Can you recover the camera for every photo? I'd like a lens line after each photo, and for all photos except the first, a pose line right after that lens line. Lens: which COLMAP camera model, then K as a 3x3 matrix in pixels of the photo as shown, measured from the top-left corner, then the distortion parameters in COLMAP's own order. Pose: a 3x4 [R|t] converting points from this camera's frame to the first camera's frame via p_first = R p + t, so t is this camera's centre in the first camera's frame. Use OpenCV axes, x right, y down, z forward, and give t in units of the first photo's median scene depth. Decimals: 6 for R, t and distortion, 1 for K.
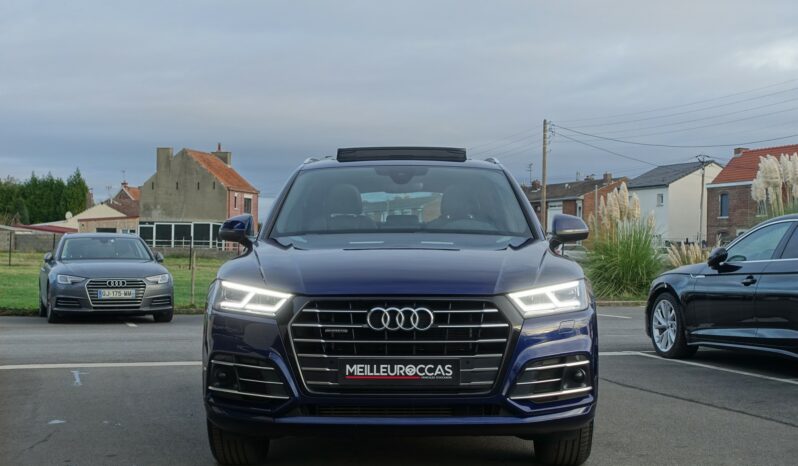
lens RADIAL K [[1175.8, 0, 399.0], [0, 1175.8, 233.0], [0, 0, 1]] dist [-0.012901, 0.016192]
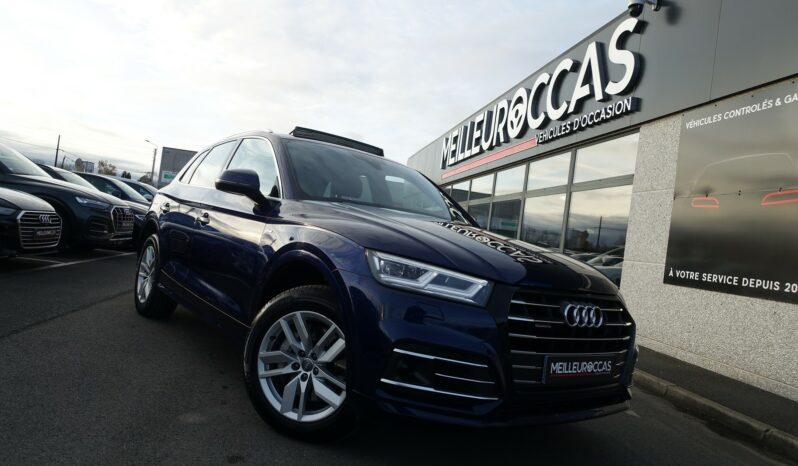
lens RADIAL K [[549.6, 0, 399.0], [0, 549.6, 233.0], [0, 0, 1]] dist [-0.005307, 0.001962]
pose [[0.777310, 0.125969, 0.616377, -0.425544], [-0.156321, 0.987695, -0.004719, 0.029572], [-0.609387, -0.092685, 0.787437, 0.730068]]
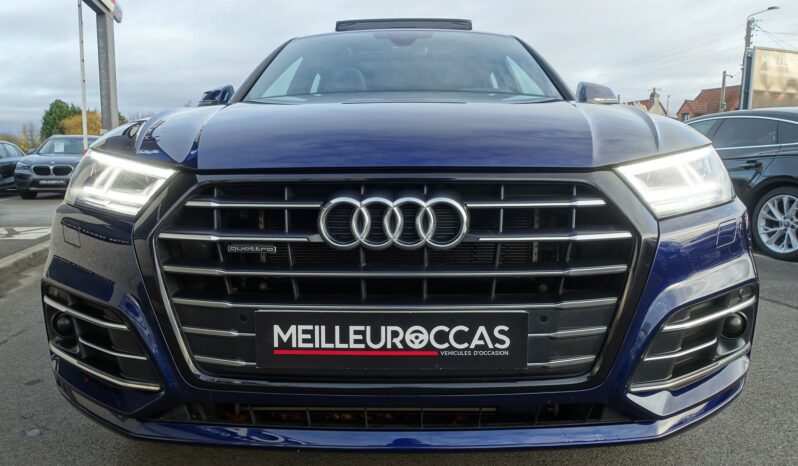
lens RADIAL K [[549.6, 0, 399.0], [0, 549.6, 233.0], [0, 0, 1]] dist [-0.005307, 0.001962]
pose [[0.999897, -0.002645, -0.014125, 0.006101], [0.004667, 0.989397, 0.145163, 0.046786], [0.013591, -0.145214, 0.989307, 0.793098]]
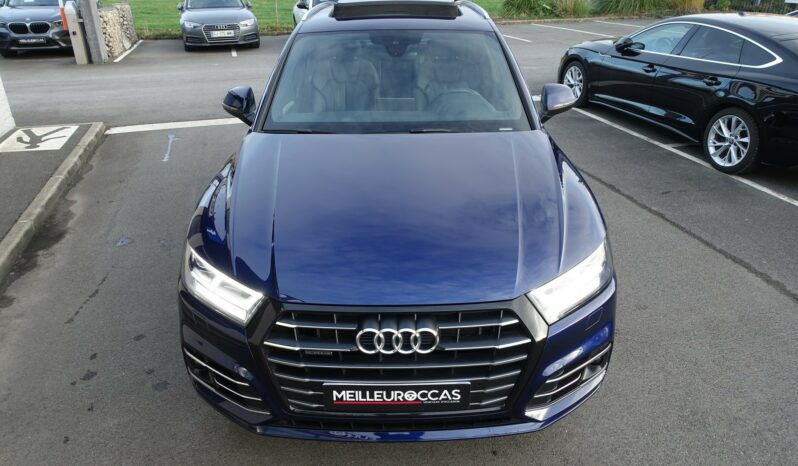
lens RADIAL K [[549.6, 0, 399.0], [0, 549.6, 233.0], [0, 0, 1]] dist [-0.005307, 0.001962]
pose [[0.999935, -0.010561, 0.004371, 0.001152], [0.007466, 0.893104, 0.449788, -0.159999], [-0.008654, -0.449726, 0.893125, 0.699182]]
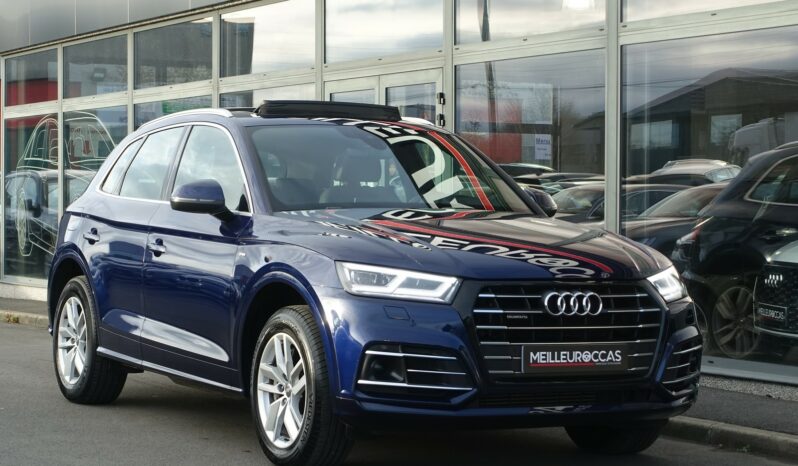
lens RADIAL K [[1824.3, 0, 399.0], [0, 1824.3, 233.0], [0, 0, 1]] dist [0.053139, 0.048387]
pose [[0.872406, 0.012294, 0.488627, -0.855595], [-0.028734, 0.999245, 0.026162, -0.019907], [-0.487937, -0.036865, 0.872100, -0.232168]]
